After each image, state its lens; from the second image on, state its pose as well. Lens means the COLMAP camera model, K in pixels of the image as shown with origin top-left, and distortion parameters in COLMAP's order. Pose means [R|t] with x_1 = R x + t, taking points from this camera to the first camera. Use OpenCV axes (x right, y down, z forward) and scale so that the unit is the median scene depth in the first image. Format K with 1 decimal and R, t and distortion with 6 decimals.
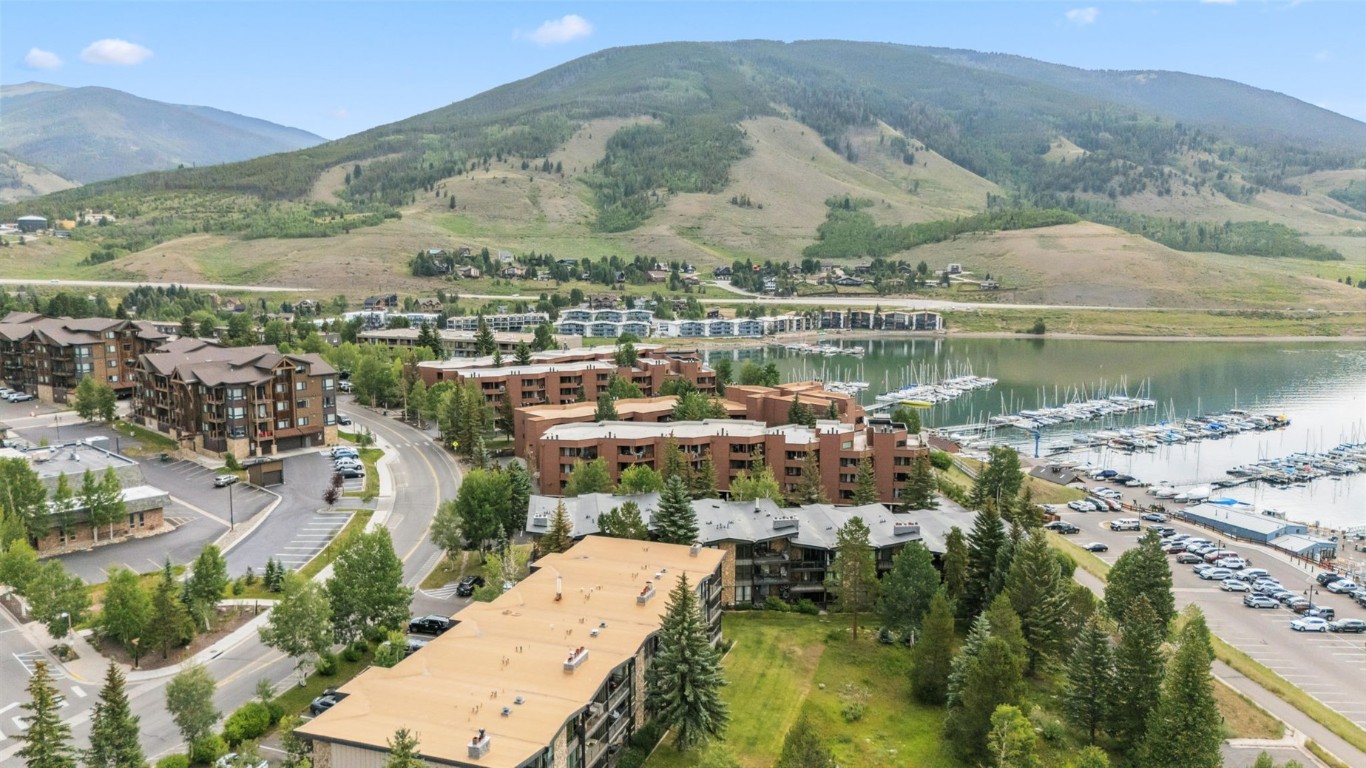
lens RADIAL K [[999.1, 0, 679.2], [0, 999.1, 385.5], [0, 0, 1]] dist [0.086816, -0.073320]
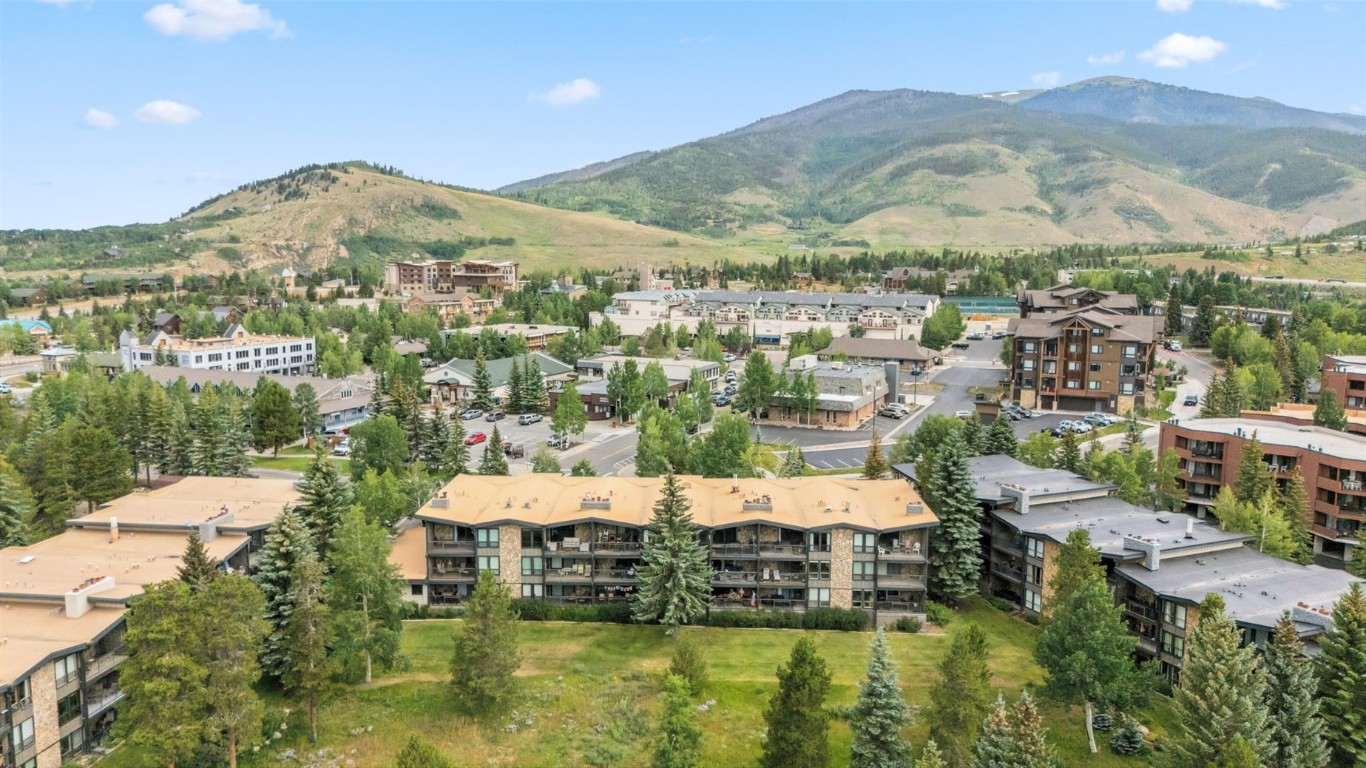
lens RADIAL K [[999.1, 0, 679.2], [0, 999.1, 385.5], [0, 0, 1]] dist [0.086816, -0.073320]
pose [[0.306345, 0.129175, -0.943115, 0.447857], [-0.142505, 0.985809, 0.088733, 0.006022], [0.941193, 0.107216, 0.320405, 0.304690]]
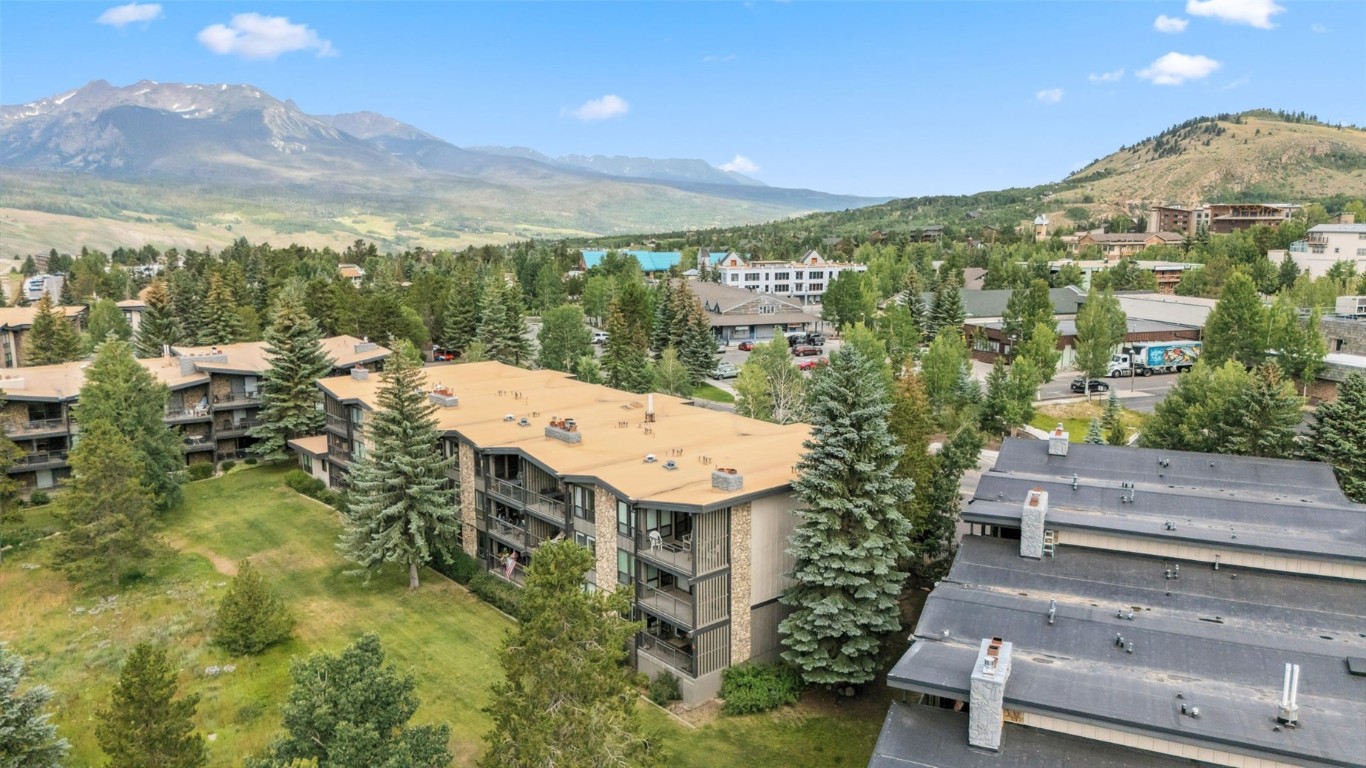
lens RADIAL K [[1009.4, 0, 679.5], [0, 1009.4, 369.9], [0, 0, 1]] dist [0.072951, -0.069460]
pose [[-0.504997, 0.129464, -0.853357, 0.243980], [-0.122530, 0.967920, 0.219355, 0.009728], [0.854380, 0.215335, -0.472933, 0.698055]]
